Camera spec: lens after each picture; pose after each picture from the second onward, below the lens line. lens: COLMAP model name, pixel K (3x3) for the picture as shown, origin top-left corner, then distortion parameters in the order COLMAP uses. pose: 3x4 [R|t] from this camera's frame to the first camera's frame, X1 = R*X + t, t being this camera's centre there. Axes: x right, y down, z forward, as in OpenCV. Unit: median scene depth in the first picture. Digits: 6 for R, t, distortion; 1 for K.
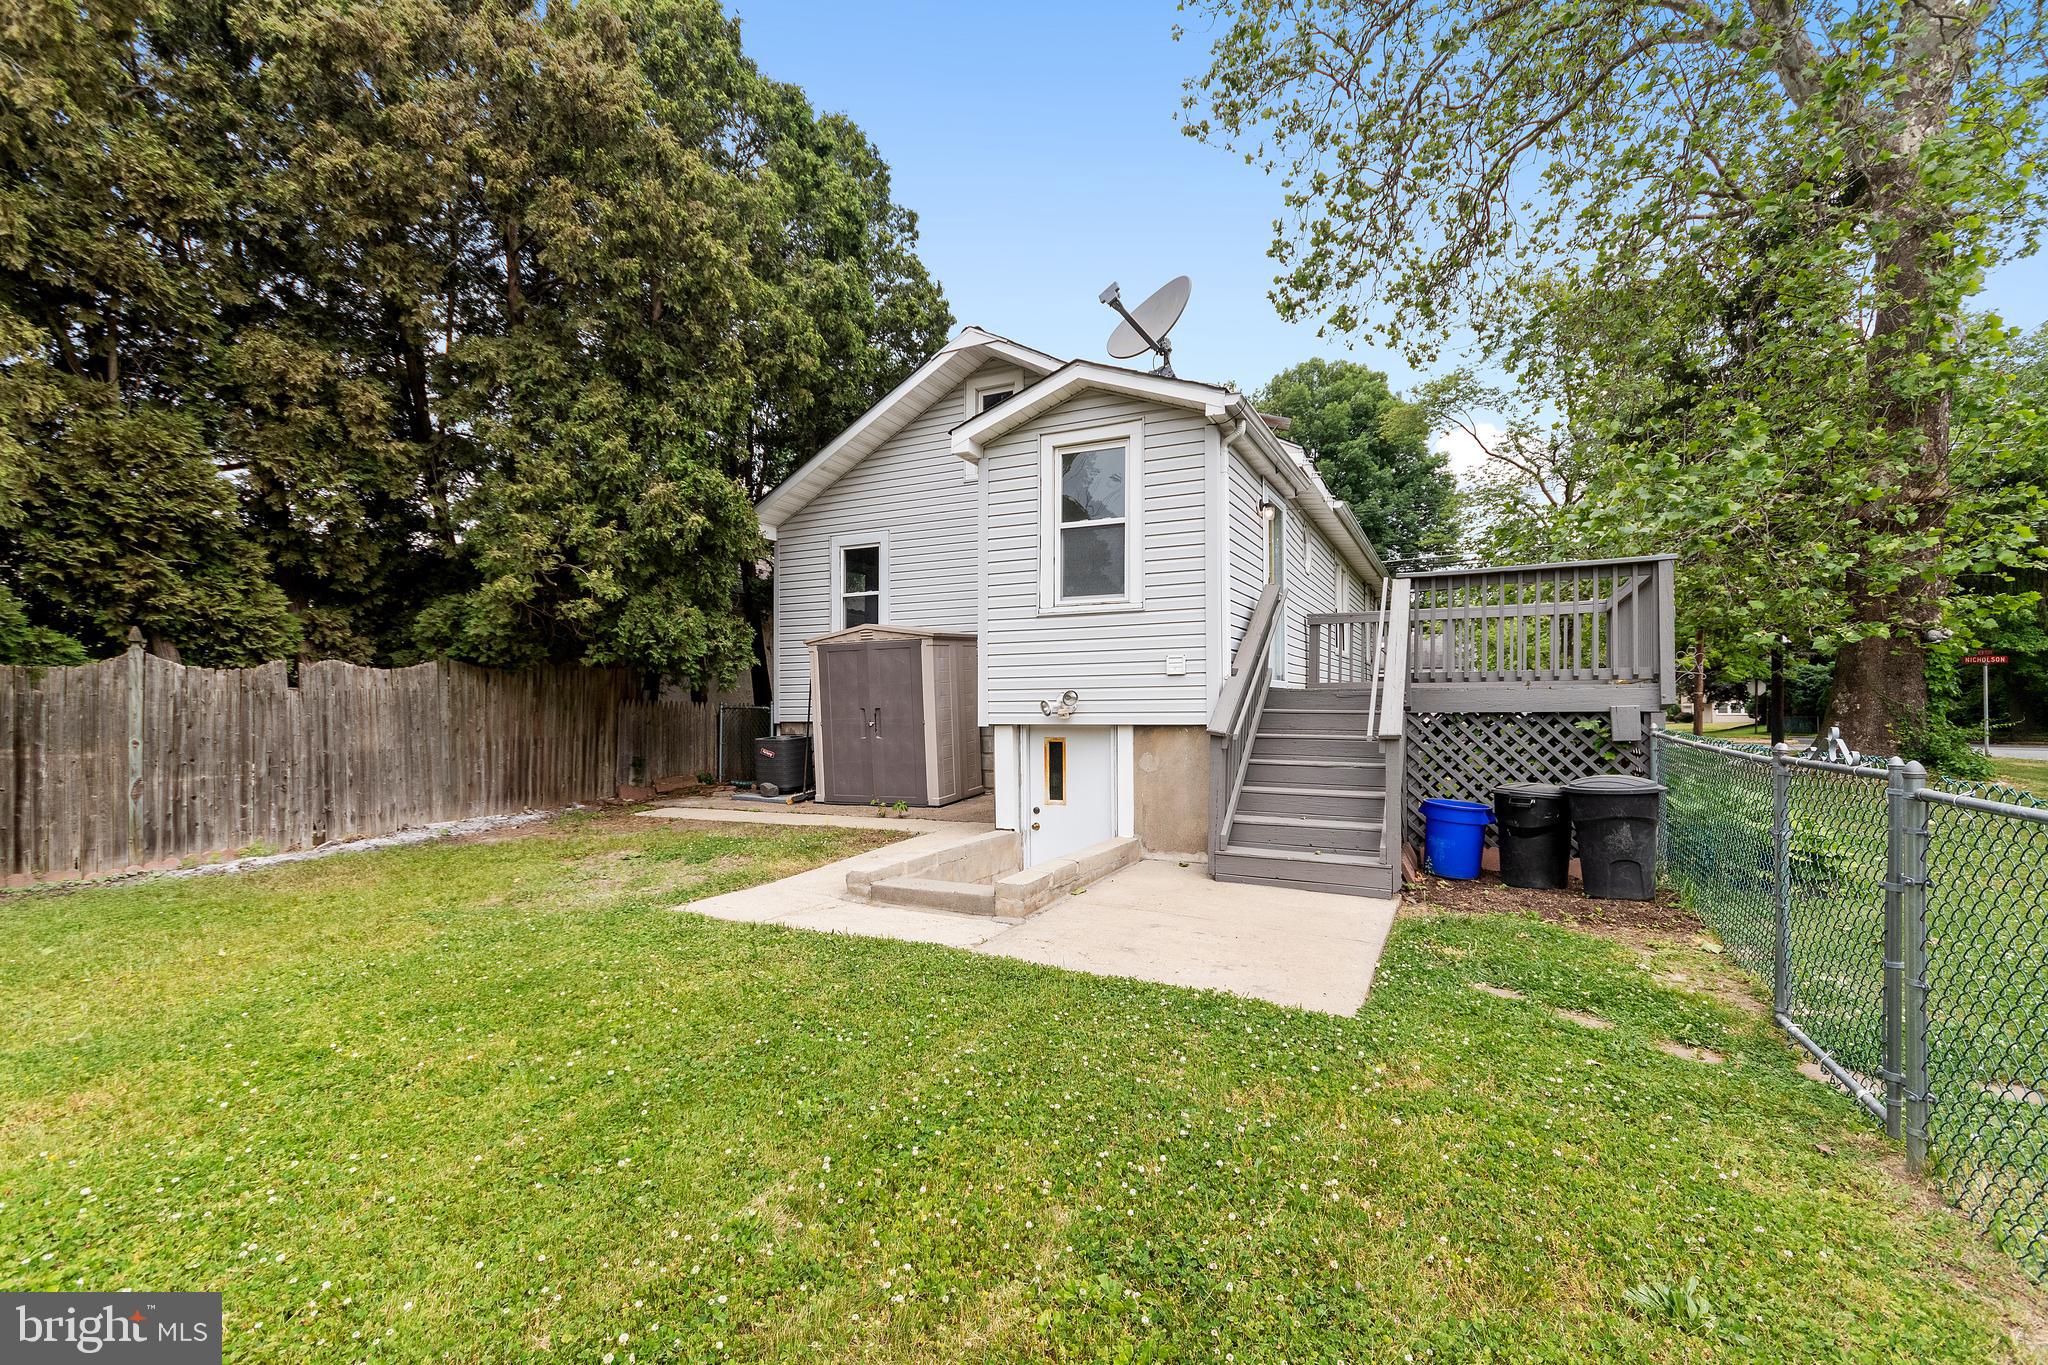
lens RADIAL K [[896.8, 0, 1027.1], [0, 896.8, 693.1], [0, 0, 1]] dist [-0.002686, 0.000243]
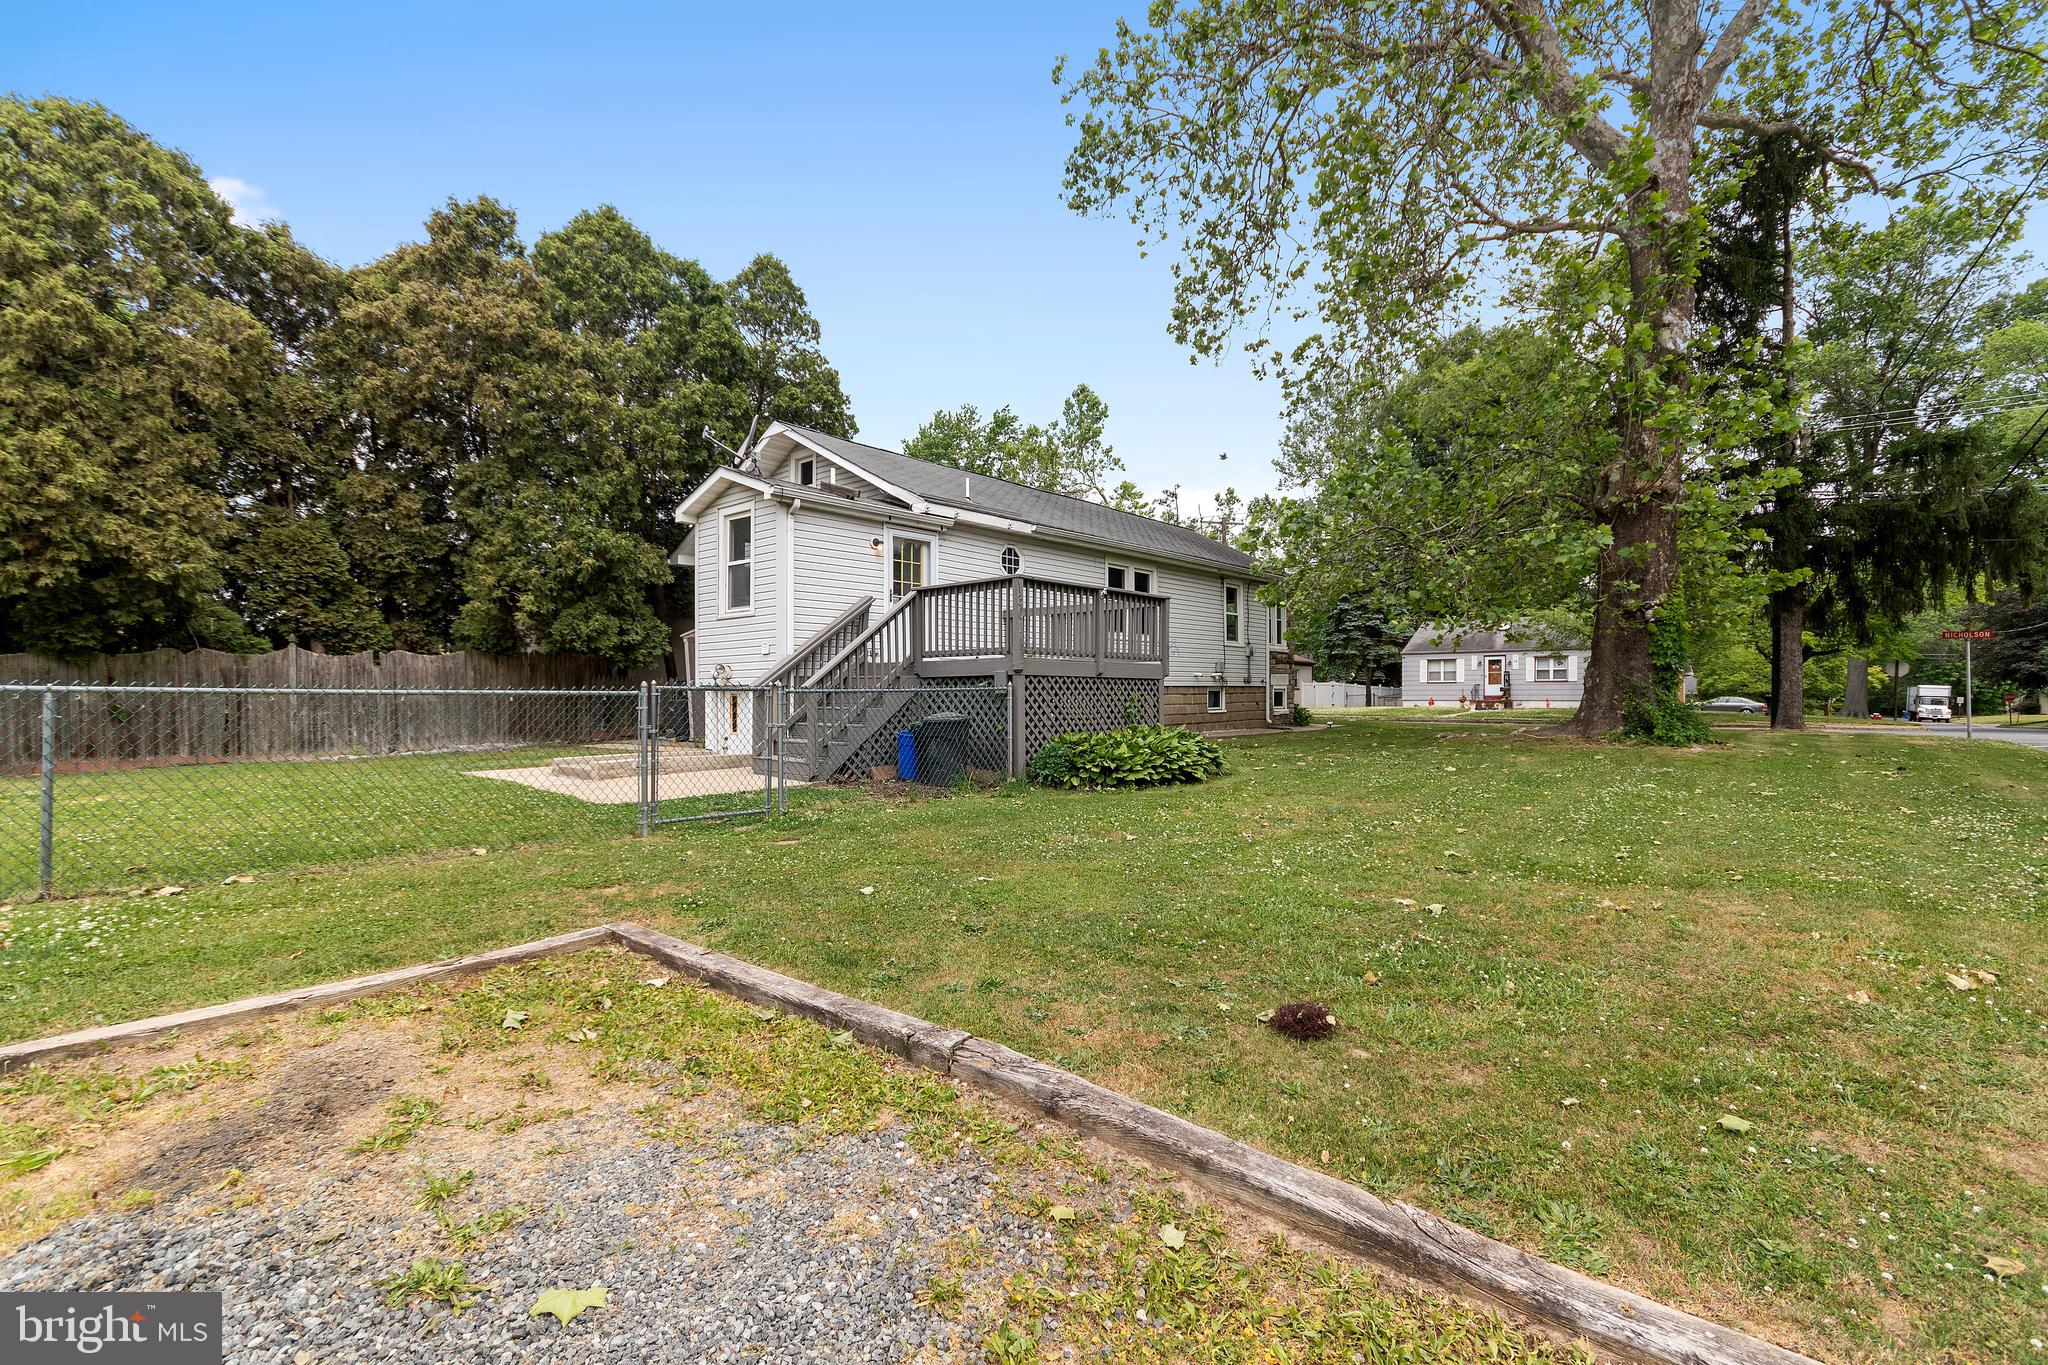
lens RADIAL K [[896.8, 0, 1025.1], [0, 896.8, 683.8], [0, 0, 1]] dist [-0.002686, 0.000243]
pose [[0.965075, 0.000648, -0.261972, 0.921367], [-0.000143, 0.999998, 0.001947, 0.026849], [0.261973, -0.001841, 0.965074, -0.405047]]
